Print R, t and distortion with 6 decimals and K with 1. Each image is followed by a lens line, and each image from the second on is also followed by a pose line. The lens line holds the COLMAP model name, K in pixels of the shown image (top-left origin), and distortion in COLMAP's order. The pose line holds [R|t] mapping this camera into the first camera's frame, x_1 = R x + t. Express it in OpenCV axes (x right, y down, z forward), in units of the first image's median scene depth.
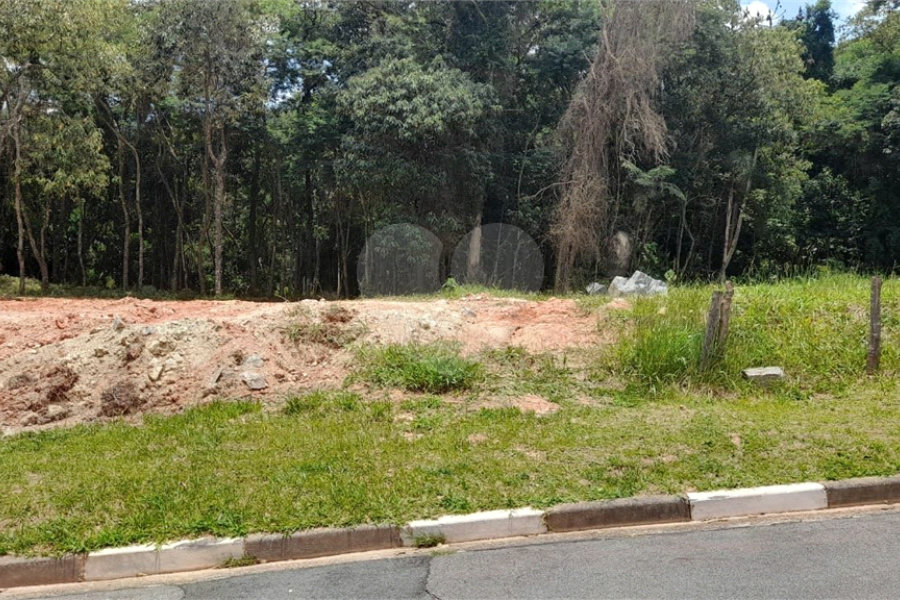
lens RADIAL K [[778.5, 0, 447.5], [0, 778.5, 312.5], [0, 0, 1]] dist [0.031023, 0.004378]
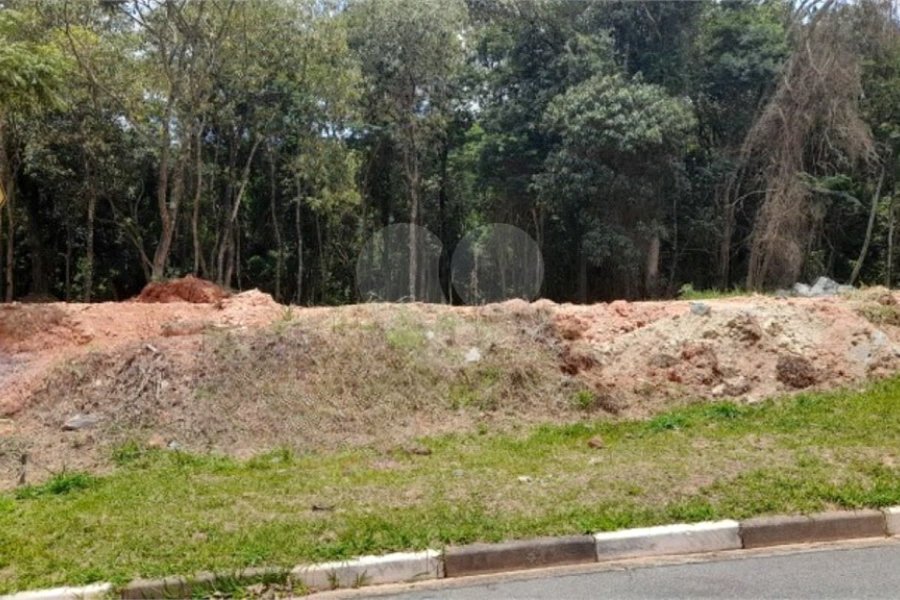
lens RADIAL K [[785.0, 0, 454.8], [0, 785.0, 278.6], [0, 0, 1]] dist [0.066852, -0.056260]
pose [[0.999648, -0.022491, -0.014080, -0.261350], [0.021397, 0.997060, -0.073581, 0.015799], [0.015693, 0.073254, 0.997190, -0.027348]]
